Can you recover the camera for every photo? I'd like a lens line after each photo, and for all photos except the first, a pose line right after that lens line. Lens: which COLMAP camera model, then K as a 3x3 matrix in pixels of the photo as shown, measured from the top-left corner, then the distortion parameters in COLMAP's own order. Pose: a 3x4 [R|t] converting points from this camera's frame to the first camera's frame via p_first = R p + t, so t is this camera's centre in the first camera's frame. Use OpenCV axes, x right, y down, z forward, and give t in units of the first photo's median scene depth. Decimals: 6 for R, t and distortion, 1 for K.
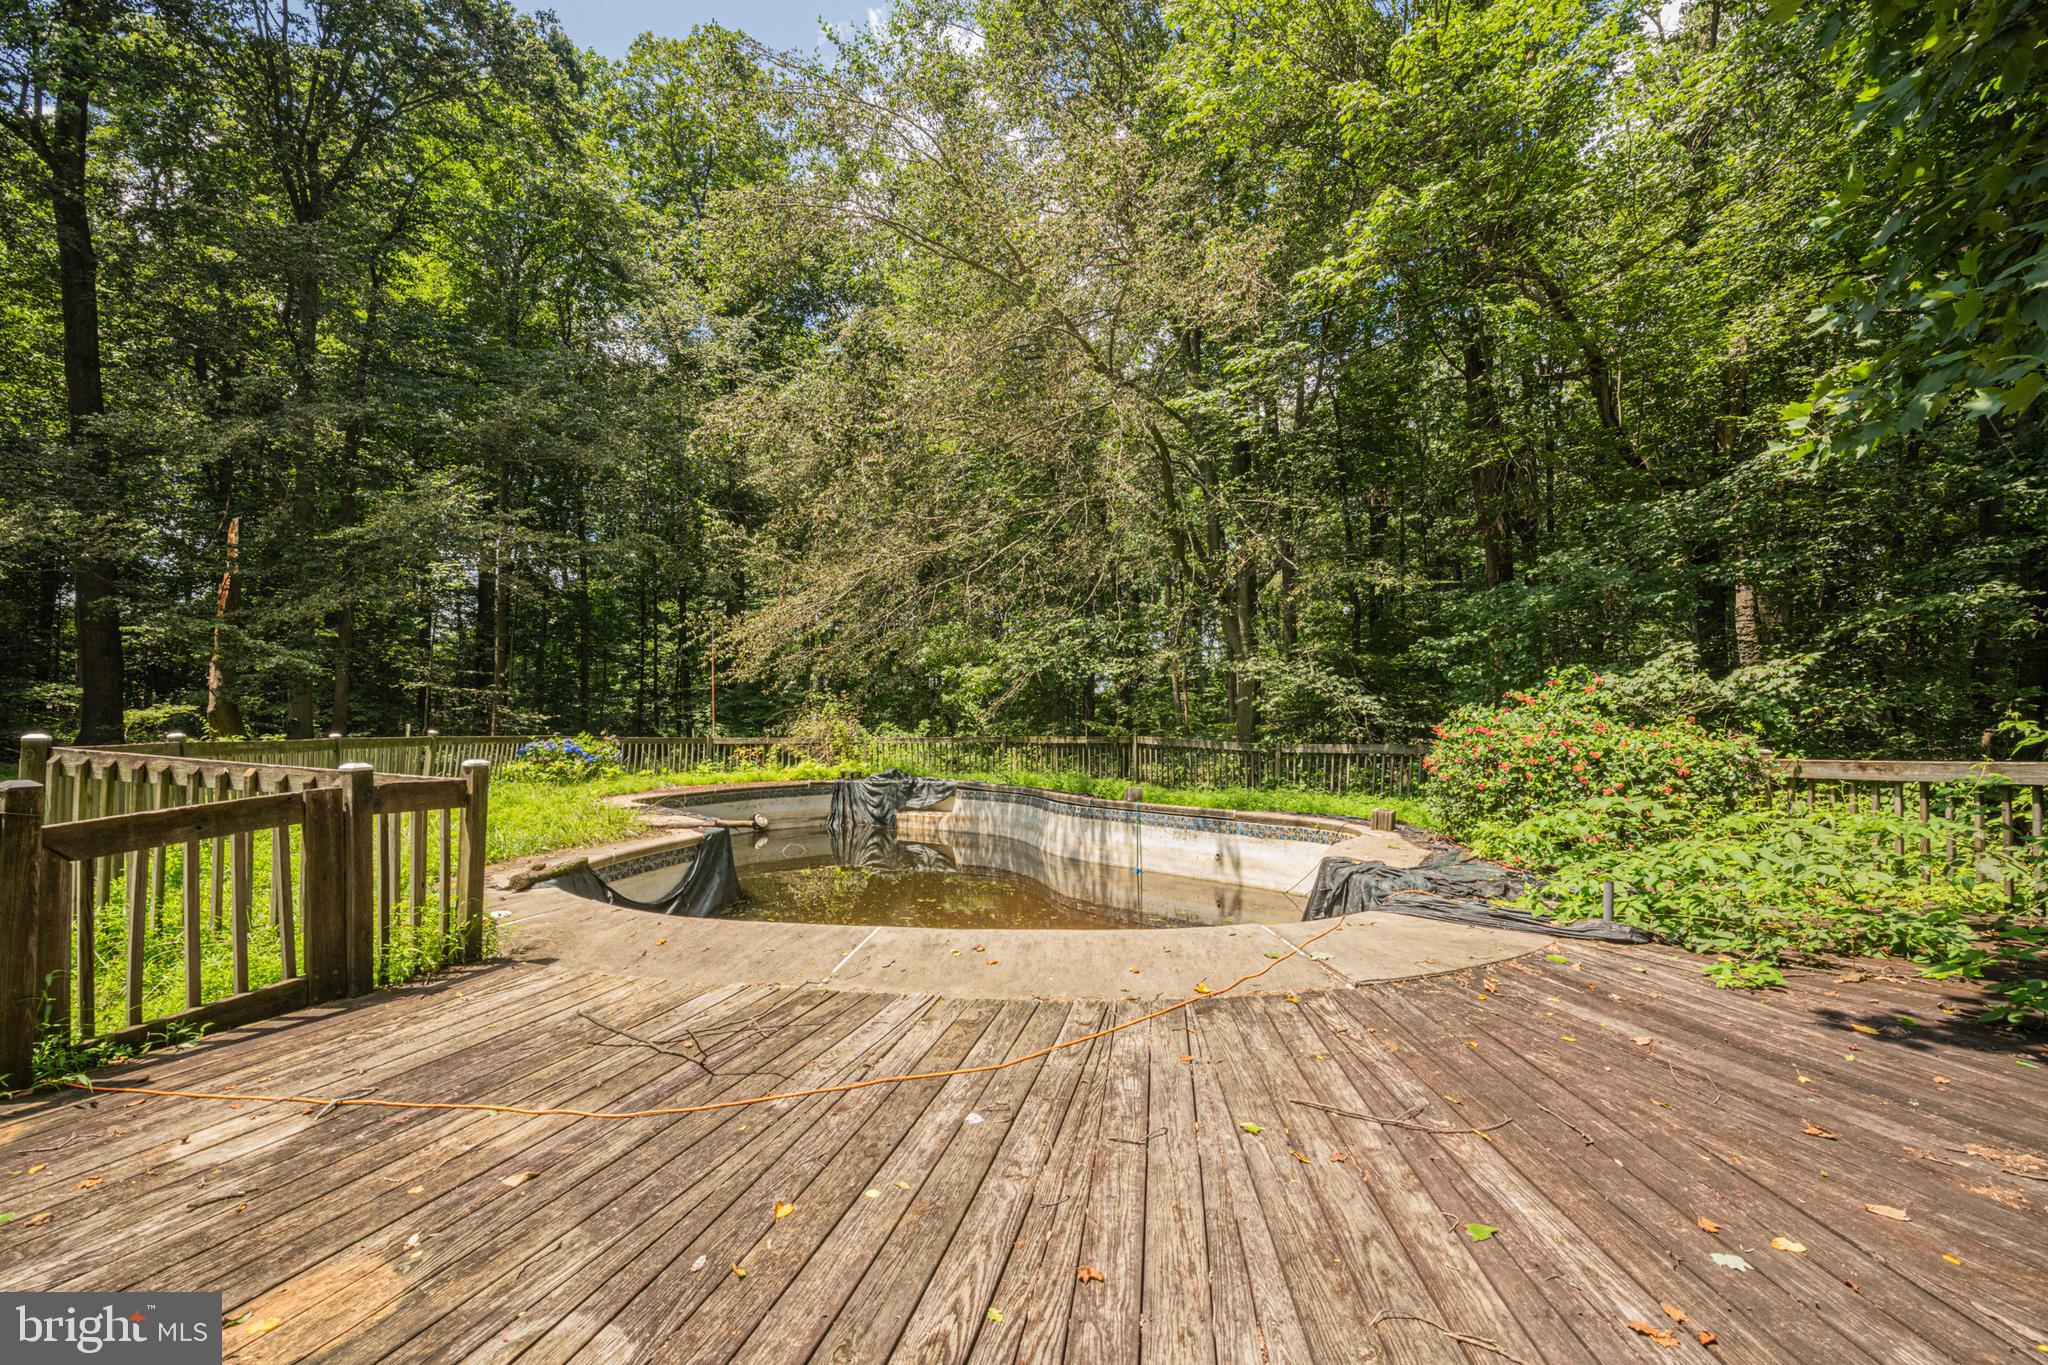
lens RADIAL K [[817.5, 0, 1024.0], [0, 817.5, 682.5], [0, 0, 1]] dist [-0.016069, -0.001288]
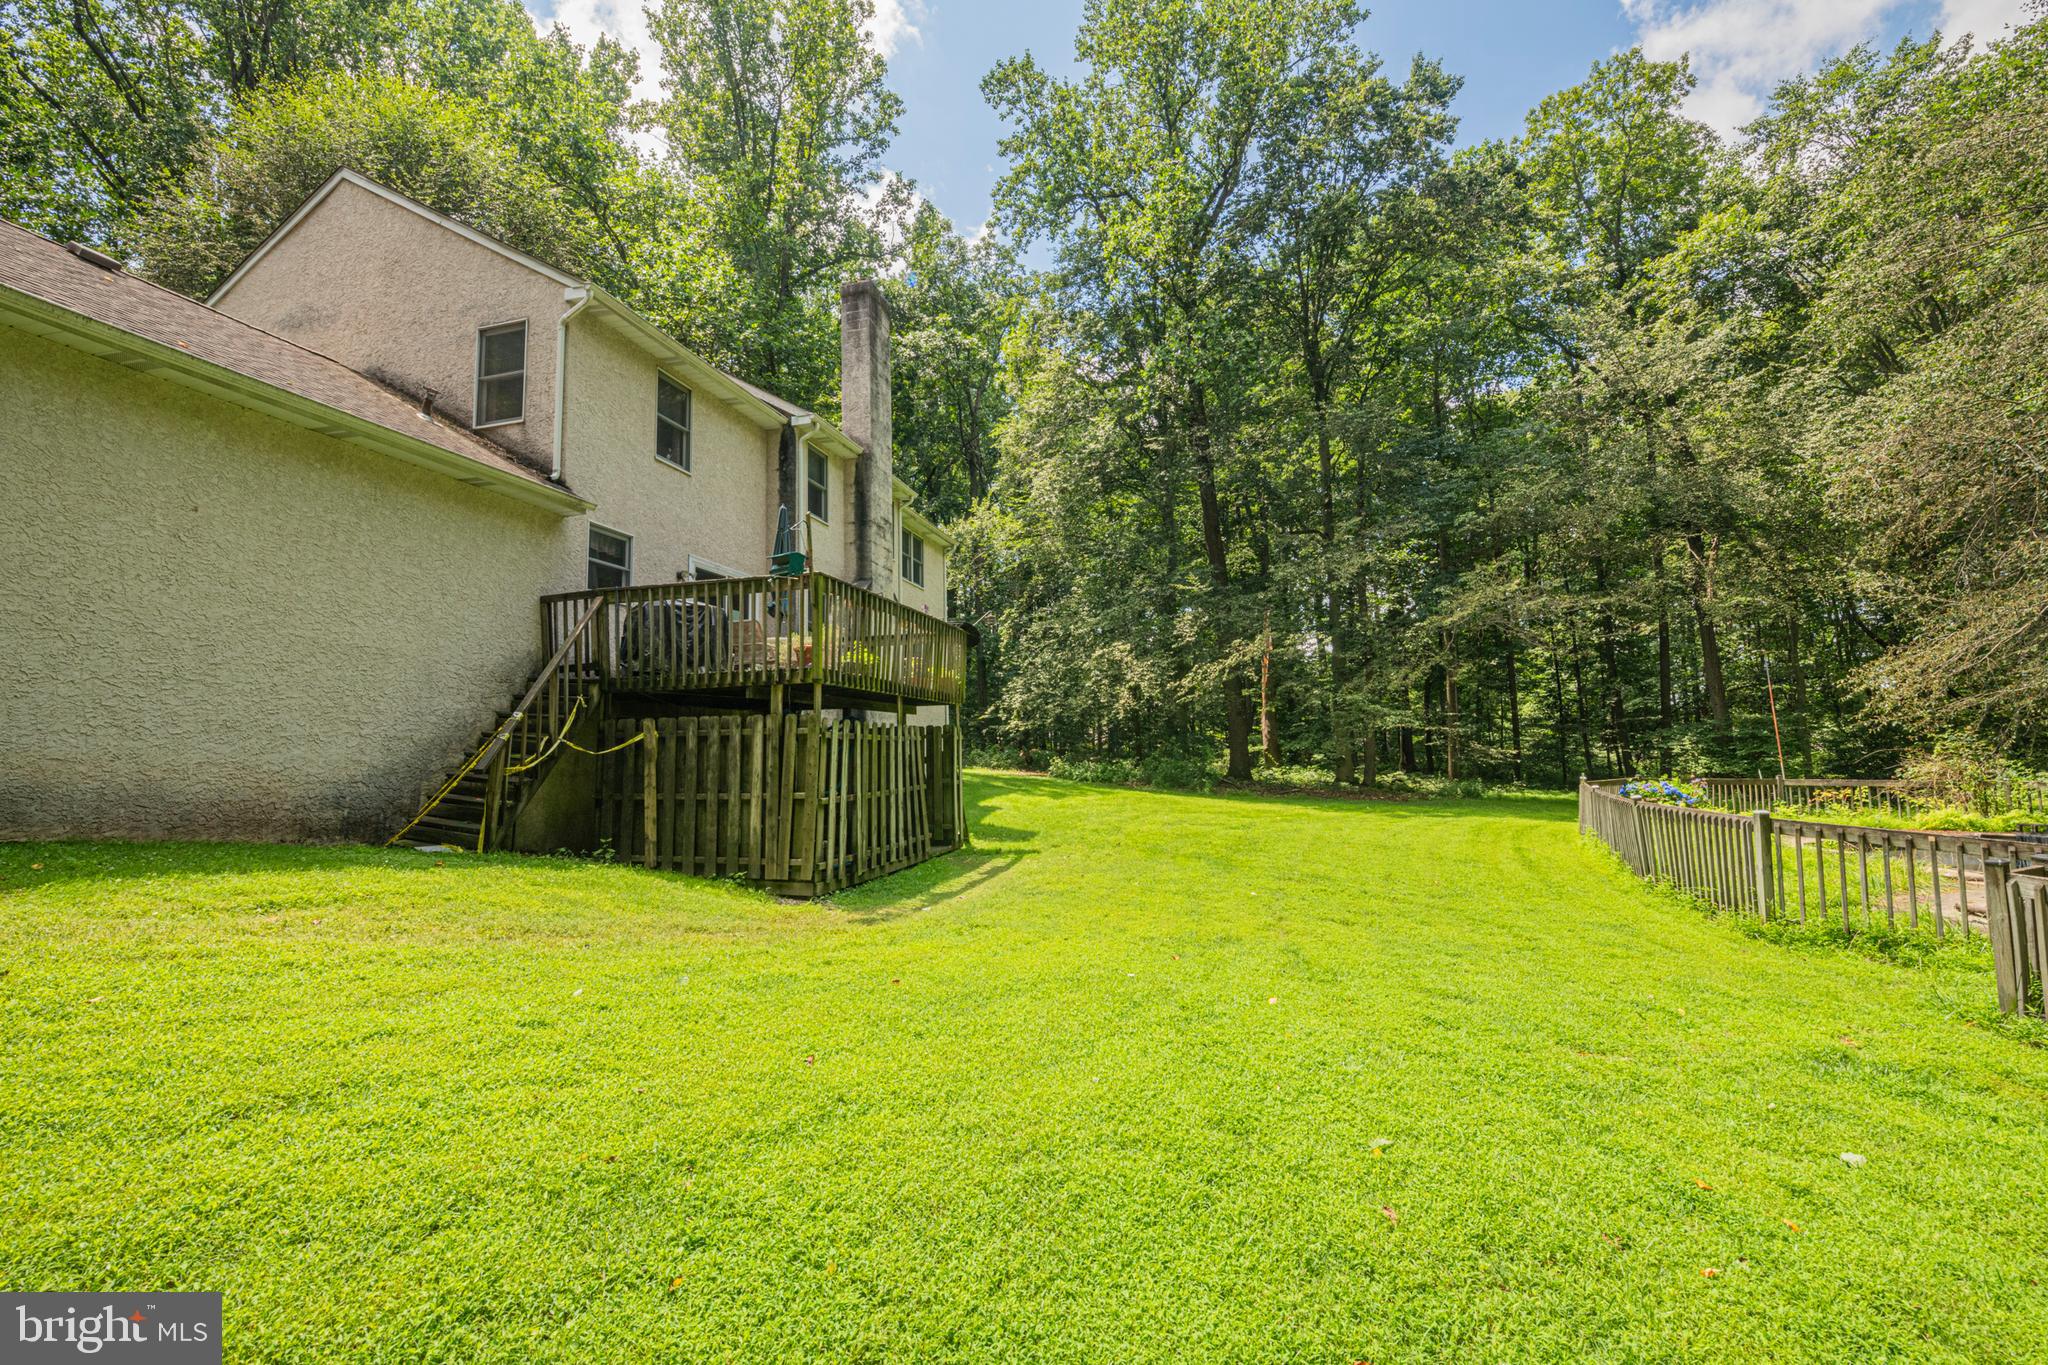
lens RADIAL K [[817.5, 0, 1024.0], [0, 817.5, 682.5], [0, 0, 1]] dist [-0.016069, -0.001288]
pose [[0.611386, -0.067857, -0.788418, -0.450203], [0.049320, 0.997647, -0.047619, -0.124367], [0.789794, -0.009772, 0.613294, -0.829729]]
